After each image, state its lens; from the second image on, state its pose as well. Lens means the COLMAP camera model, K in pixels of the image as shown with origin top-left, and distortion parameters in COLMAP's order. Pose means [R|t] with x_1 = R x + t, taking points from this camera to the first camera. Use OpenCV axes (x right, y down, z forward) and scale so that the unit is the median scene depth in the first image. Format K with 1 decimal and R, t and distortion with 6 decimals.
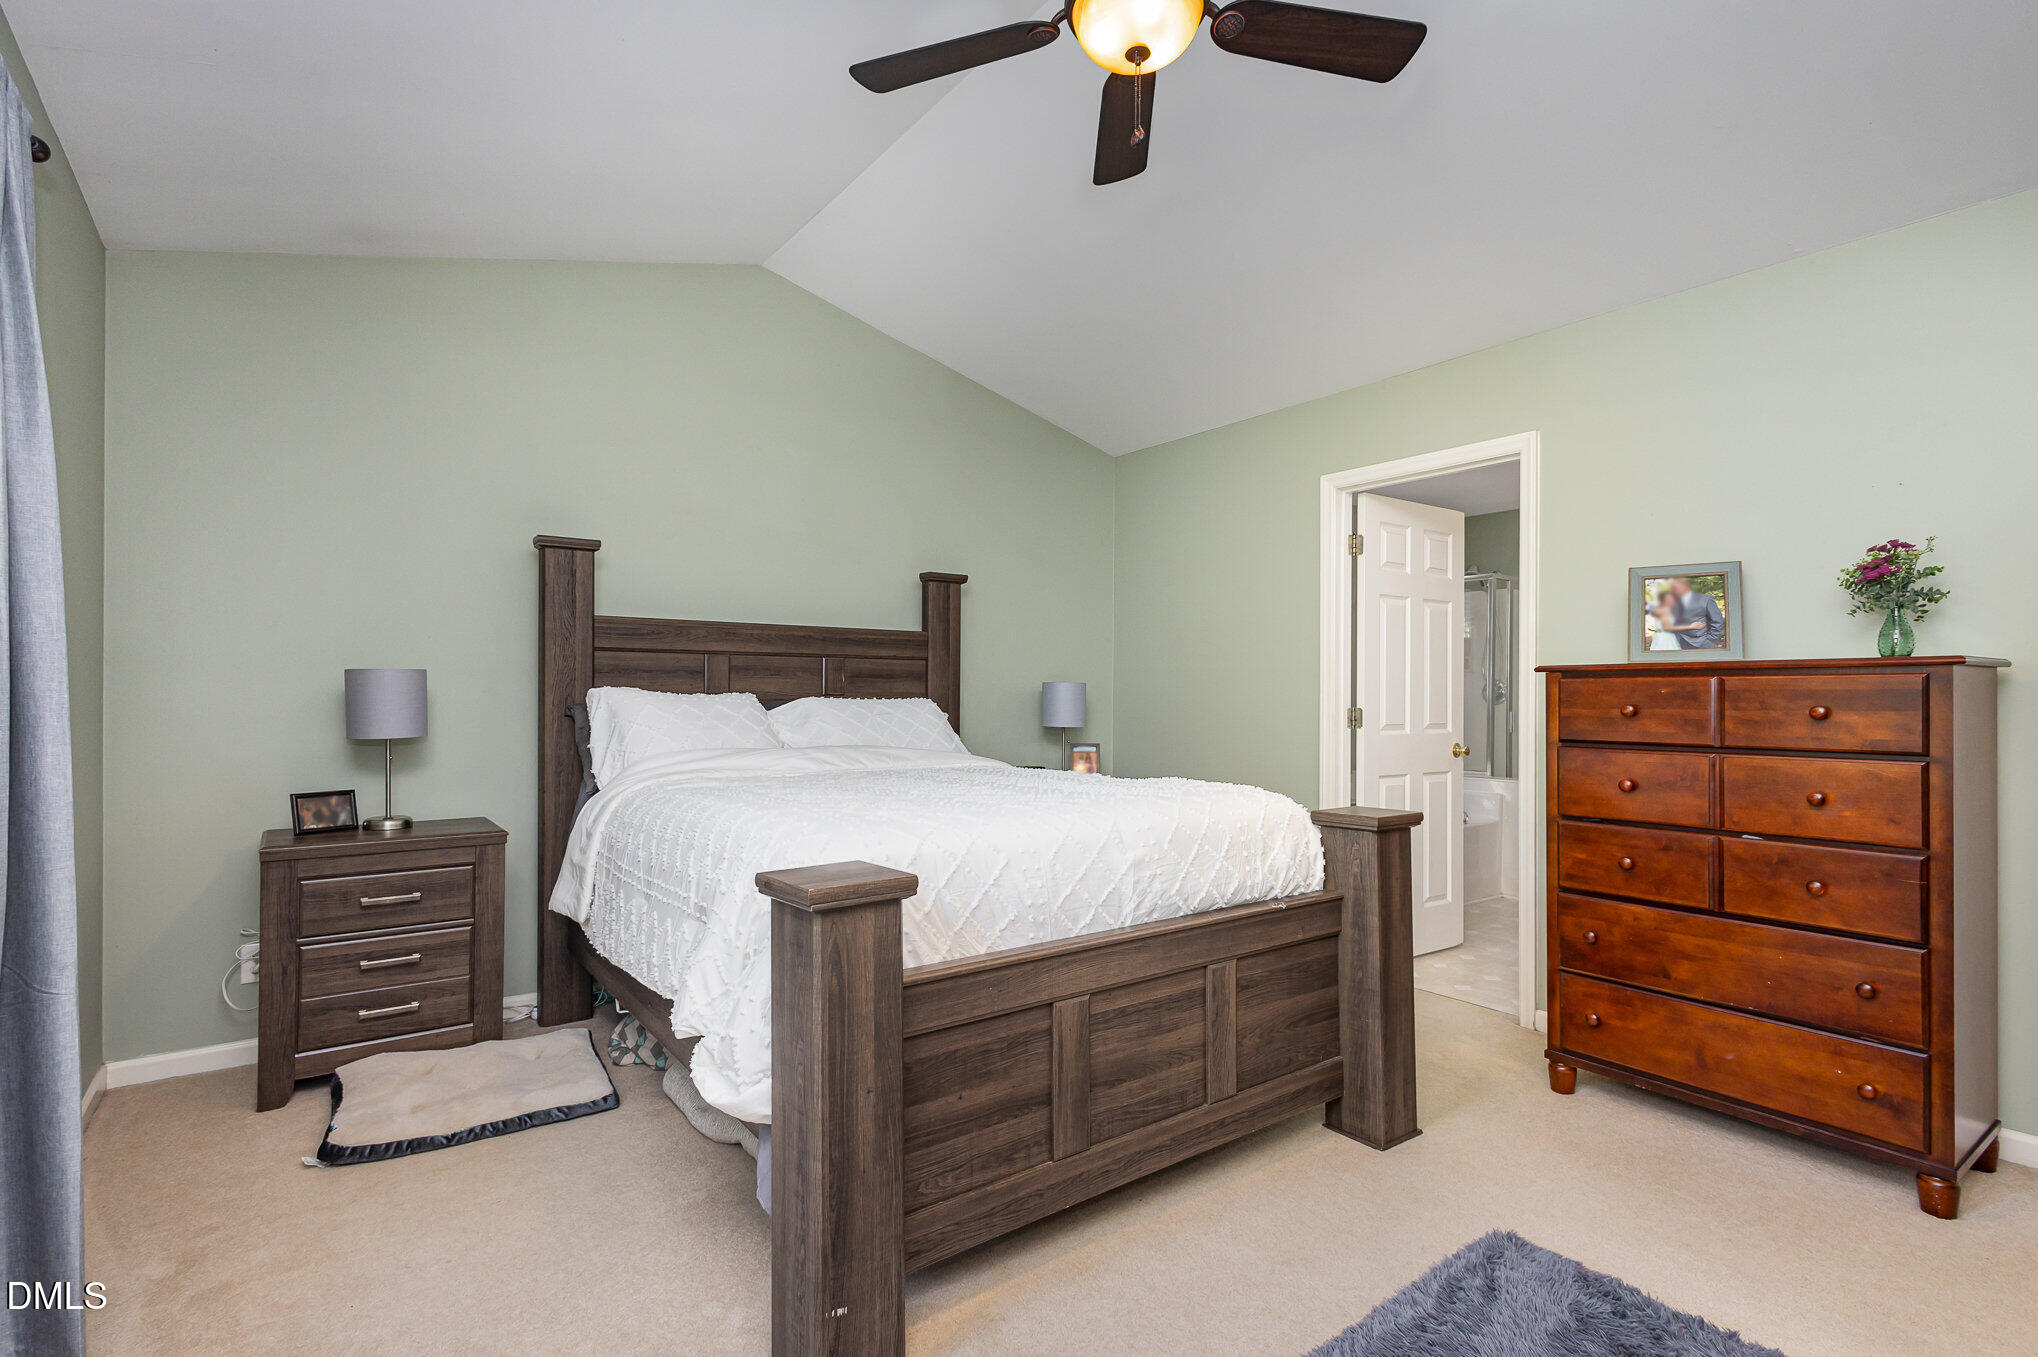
lens RADIAL K [[959.0, 0, 1025.9], [0, 959.0, 677.7], [0, 0, 1]] dist [0.013680, -0.001421]
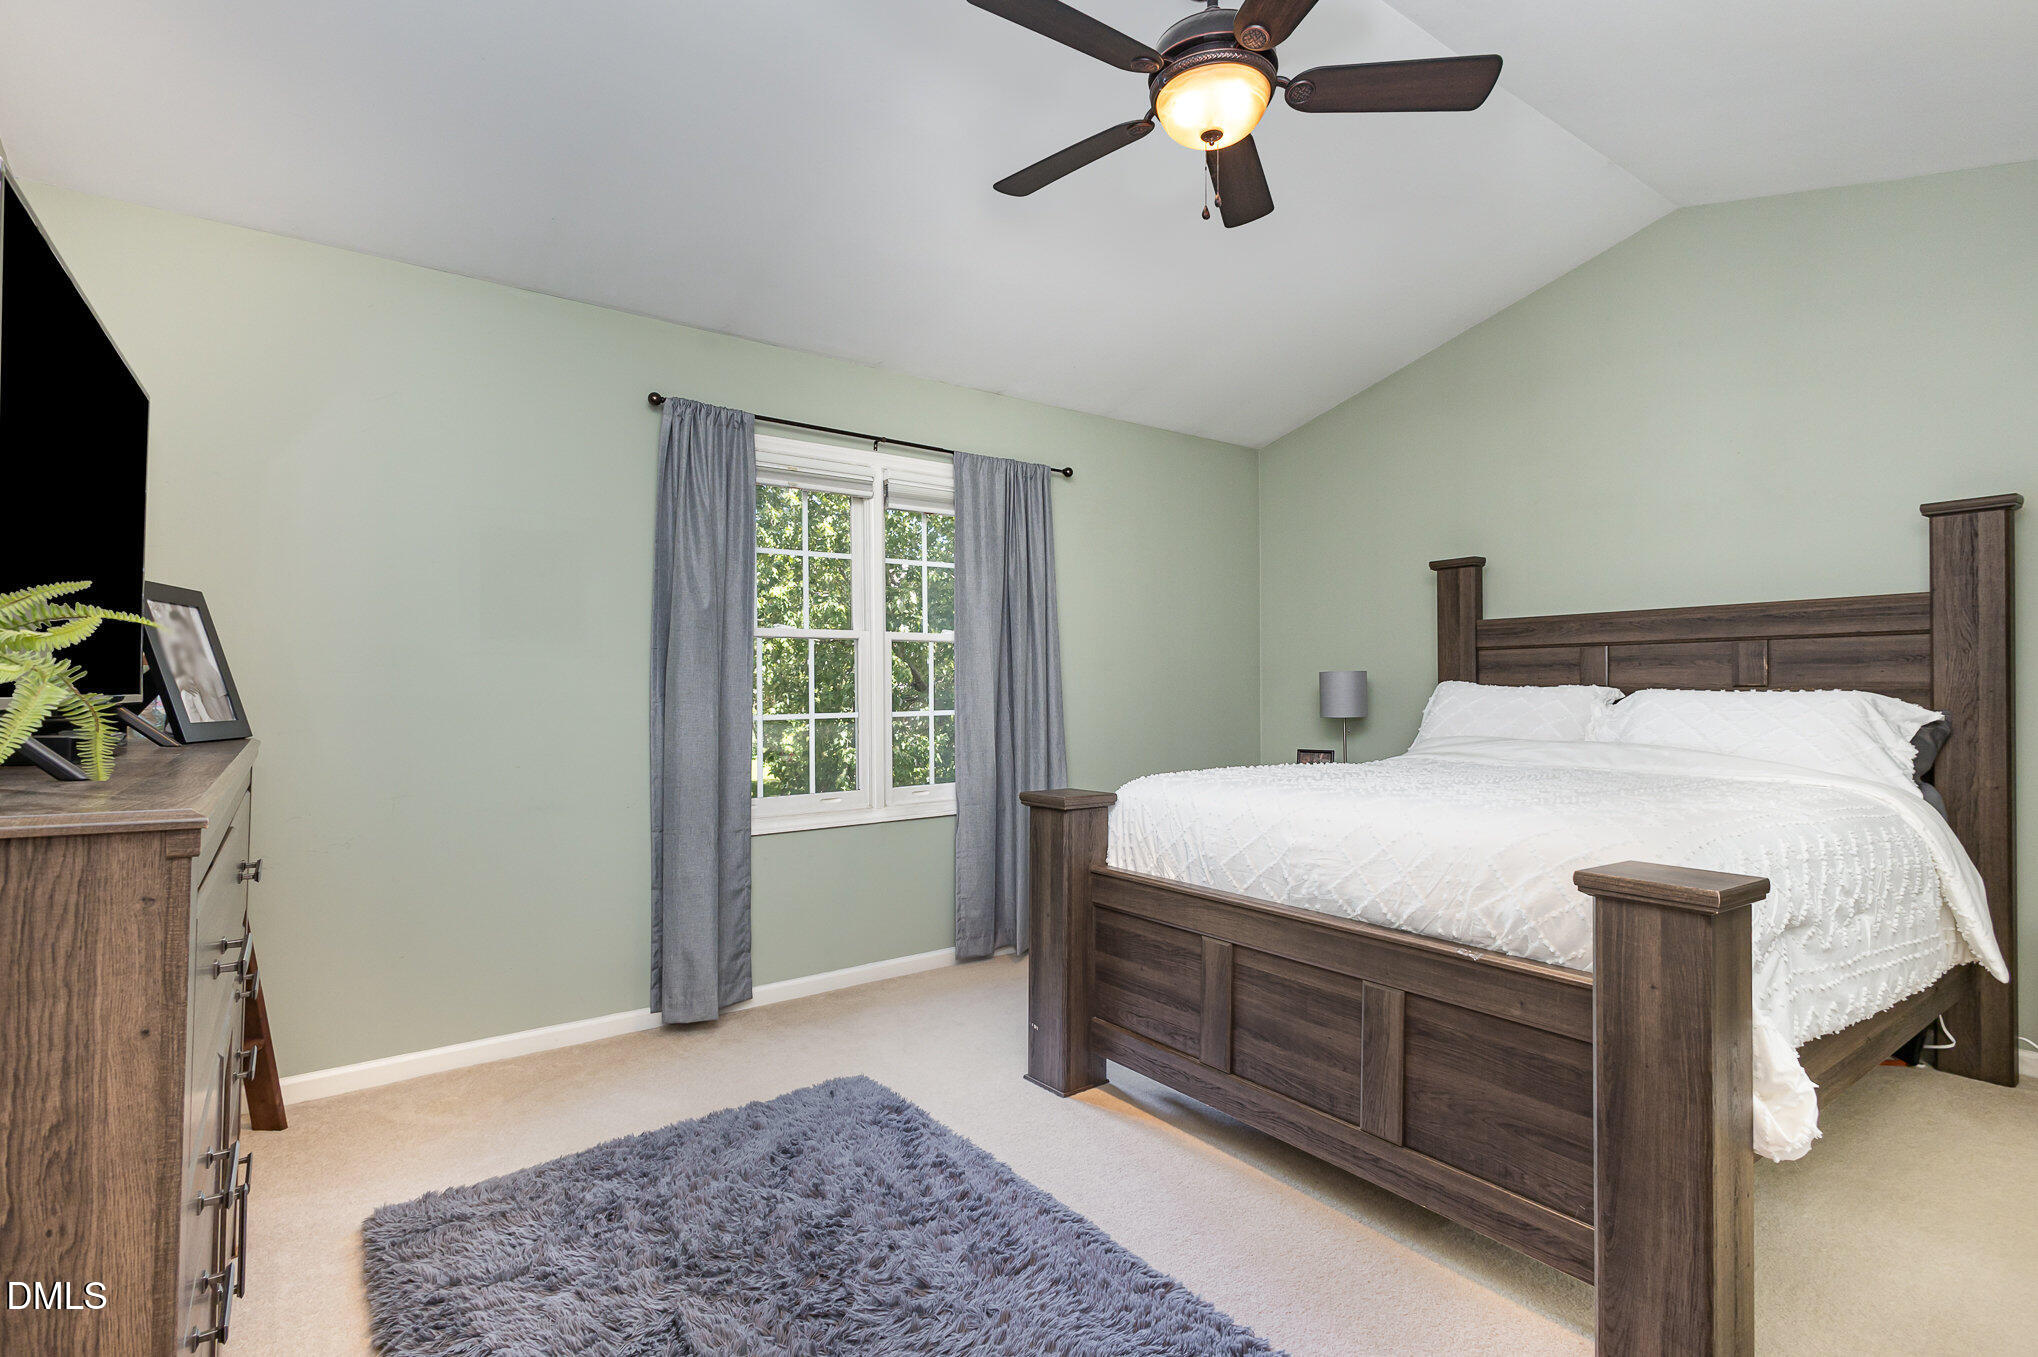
lens RADIAL K [[959.0, 0, 1020.7], [0, 959.0, 676.3], [0, 0, 1]] dist [0.013680, -0.001421]
pose [[-0.011514, -0.017248, -0.999785, 1.067451], [0.023363, 0.999574, -0.017514, 0.016205], [0.999661, -0.023560, -0.011106, 0.657001]]
